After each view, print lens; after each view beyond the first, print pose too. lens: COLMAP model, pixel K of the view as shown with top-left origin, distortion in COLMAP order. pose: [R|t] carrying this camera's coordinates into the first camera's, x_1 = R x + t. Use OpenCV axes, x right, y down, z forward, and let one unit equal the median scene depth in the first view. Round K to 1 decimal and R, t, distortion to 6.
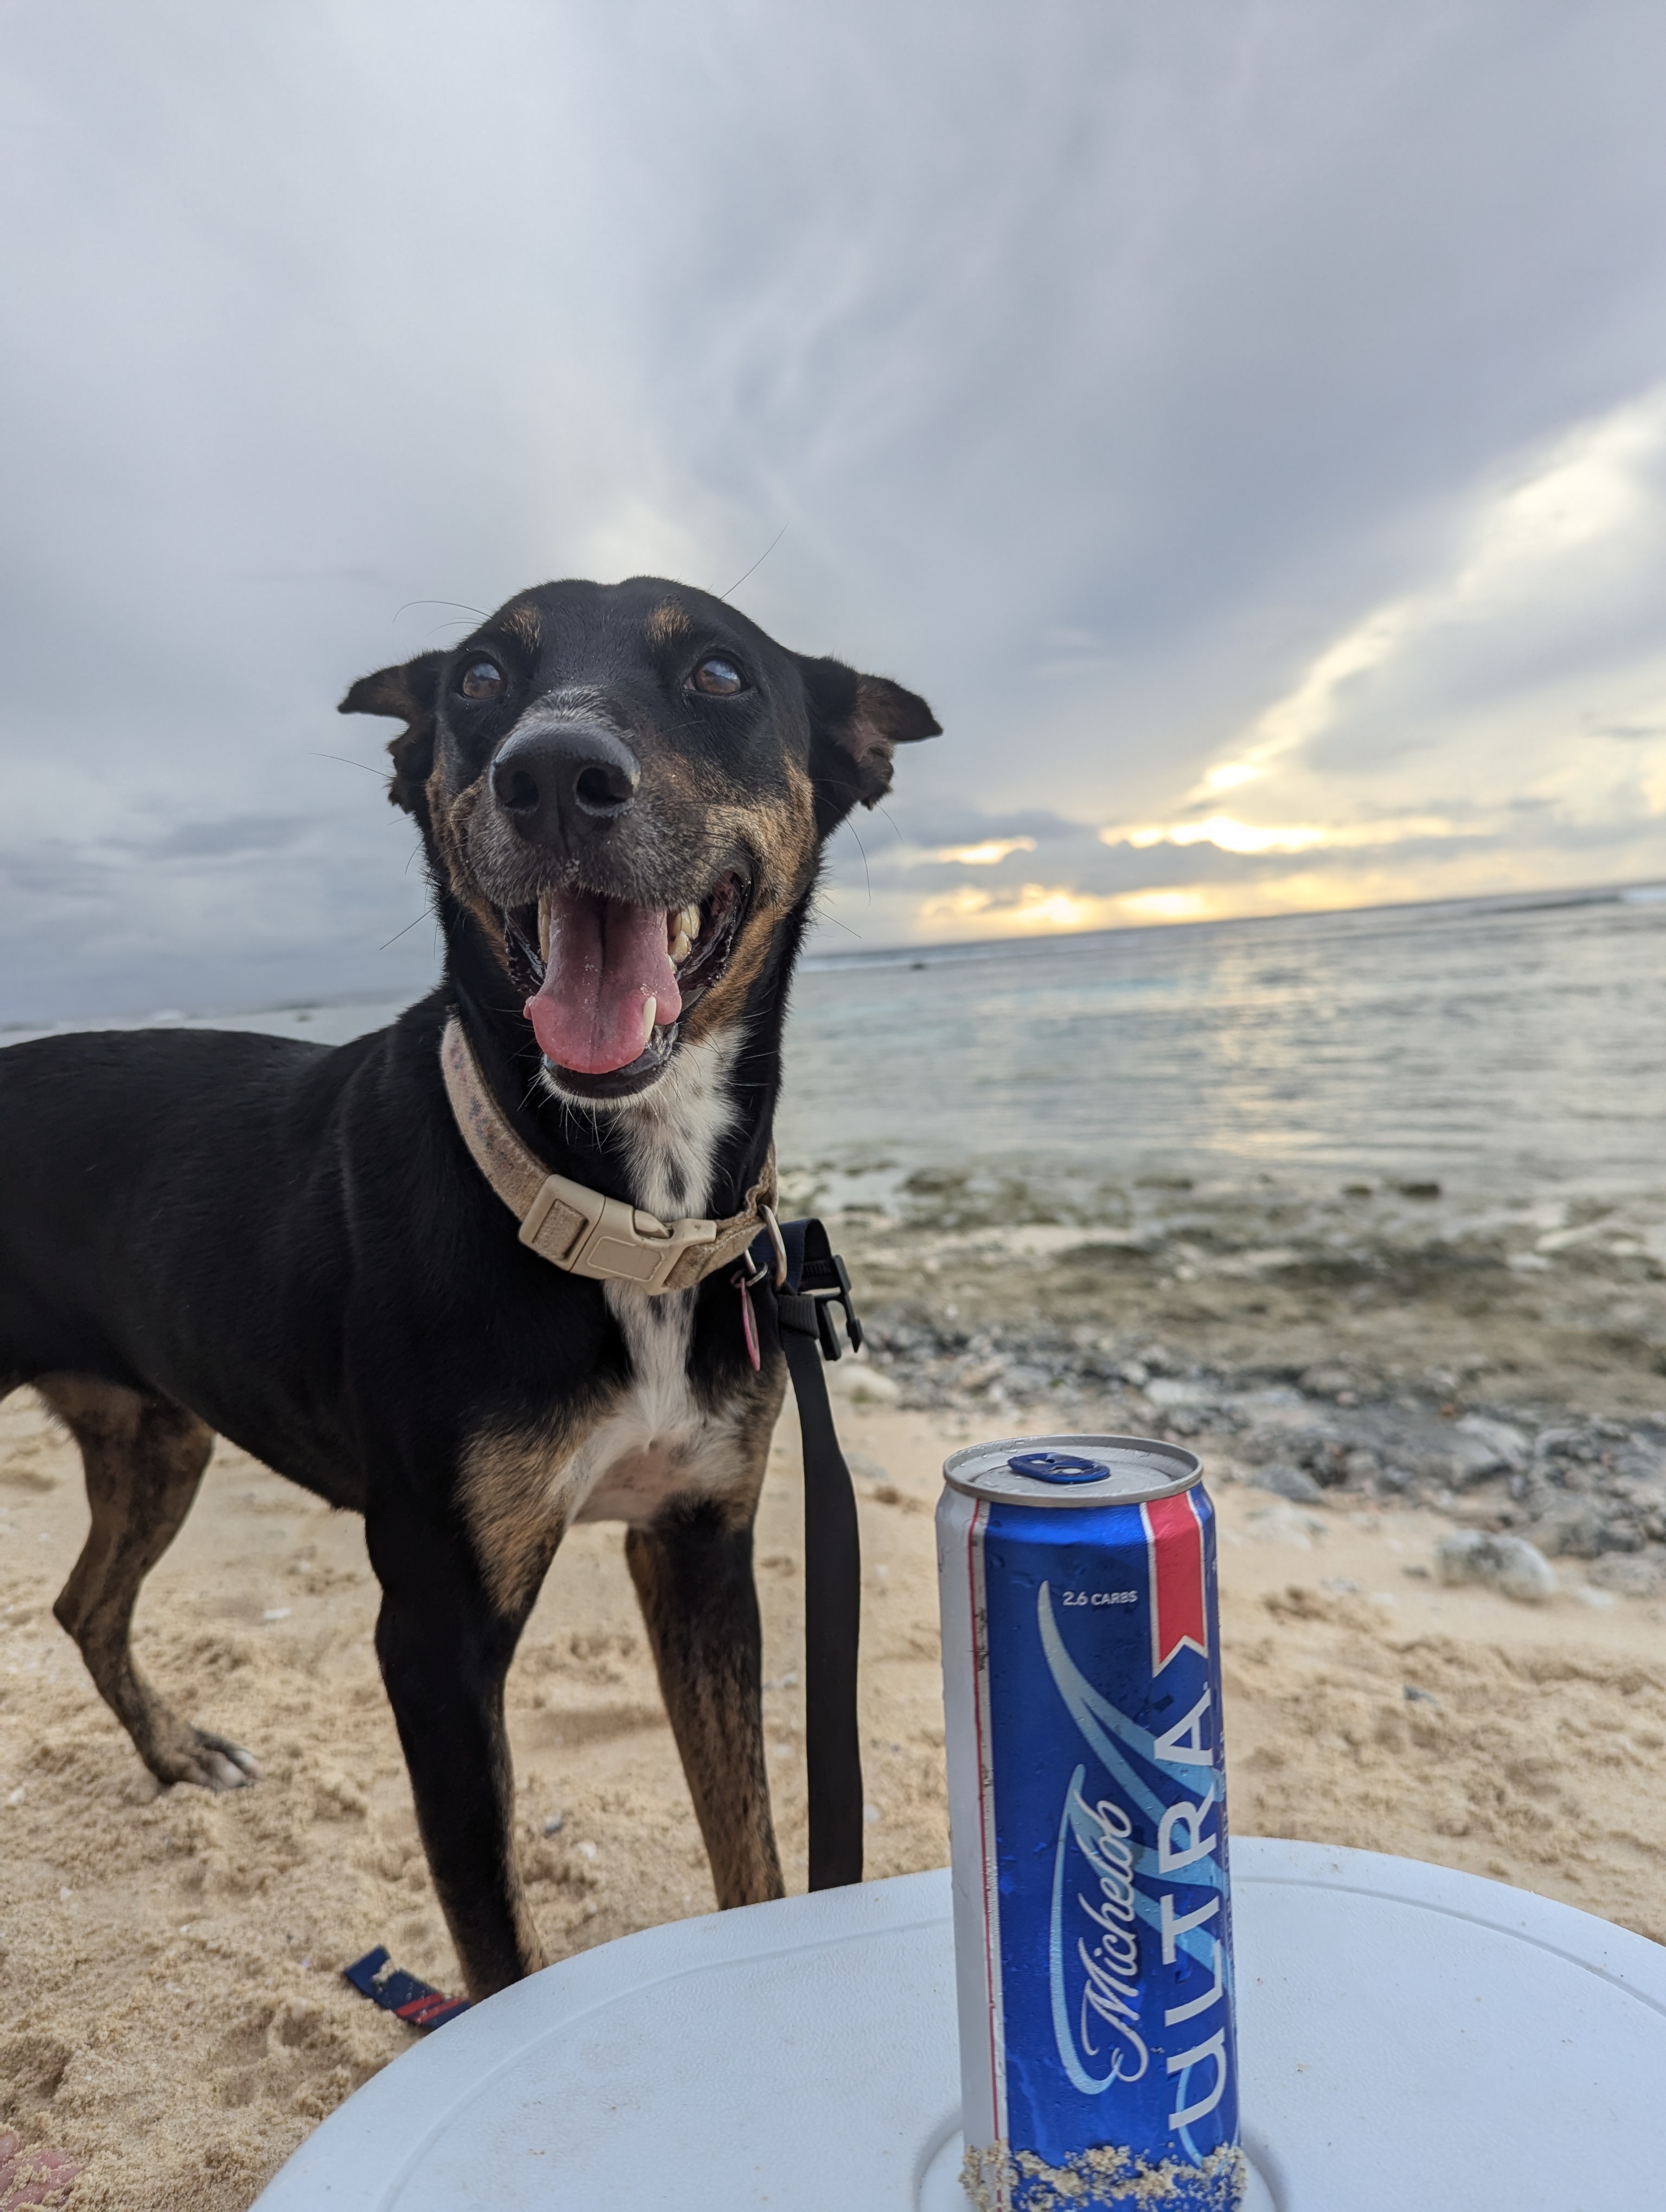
lens RADIAL K [[1538.8, 0, 827.7], [0, 1538.8, 1107.4], [0, 0, 1]] dist [-0.003464, -0.006141]
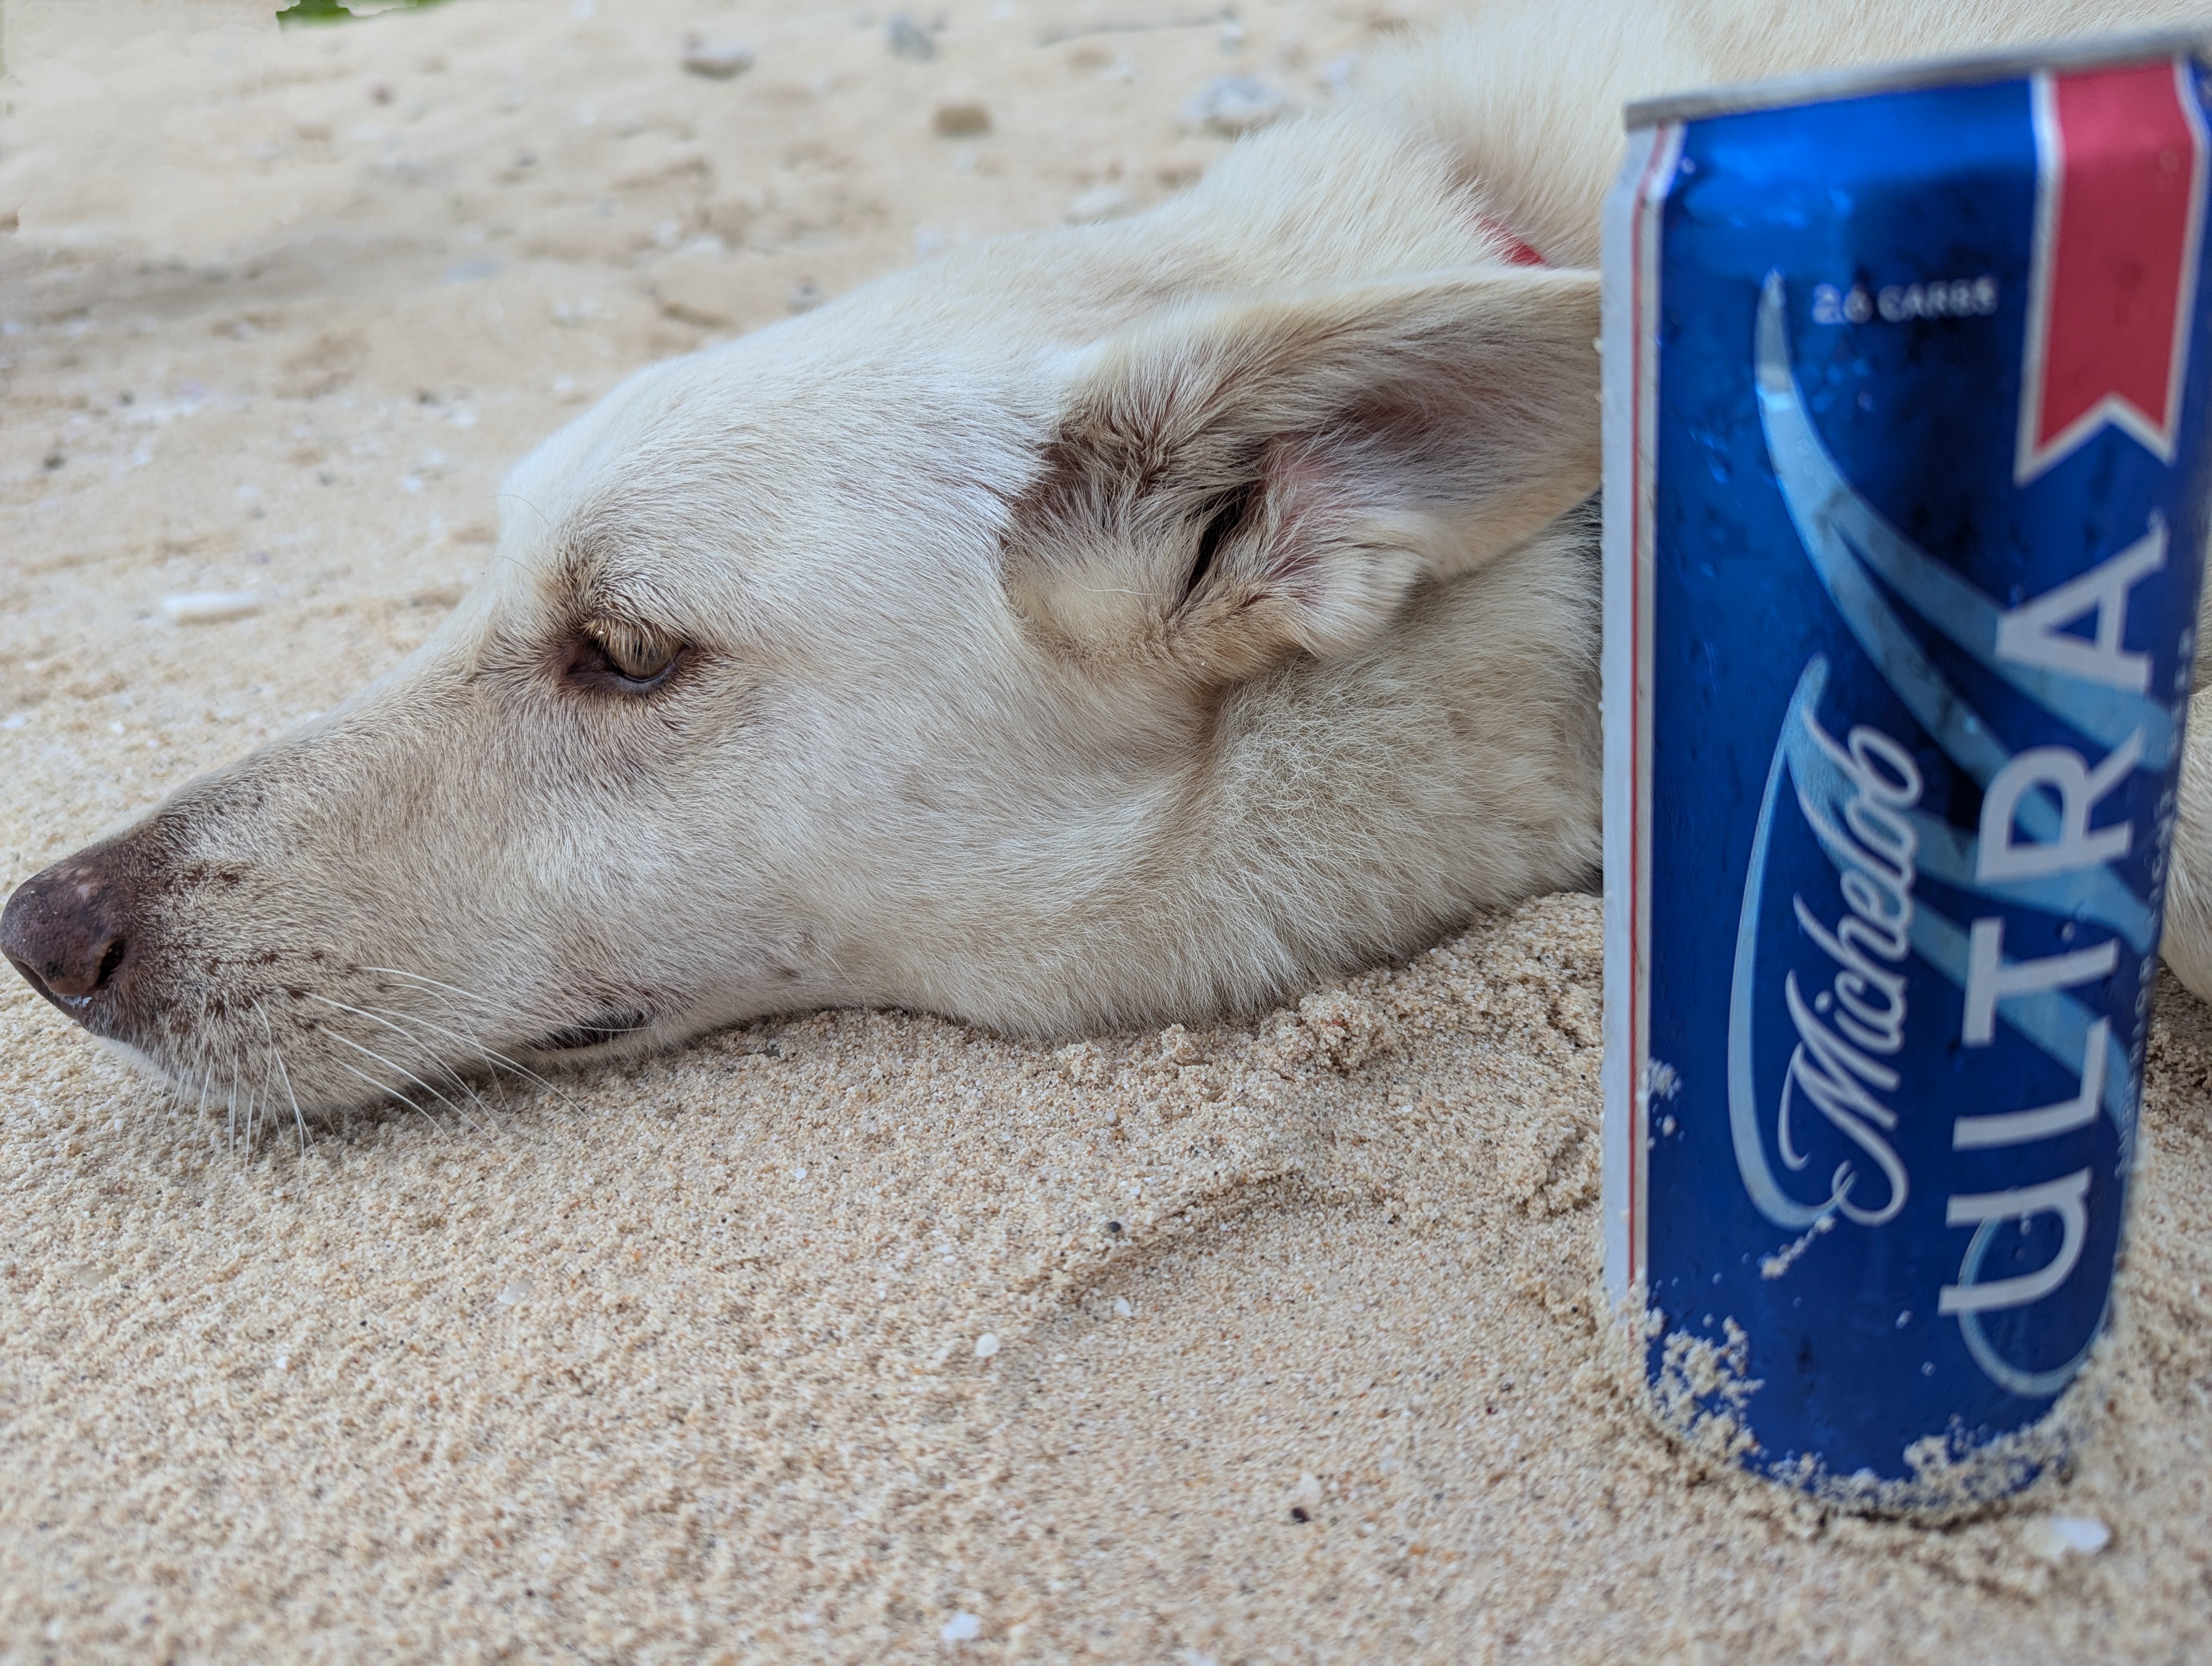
lens RADIAL K [[1538.8, 0, 1087.1], [0, 1538.8, 832.5], [0, 0, 1]] dist [-0.003464, -0.006141]
pose [[0.894191, 0.092895, -0.437943, 0.174672], [0.072035, 0.935634, 0.345544, 0.291100], [0.441853, -0.340530, 0.829943, 0.462184]]
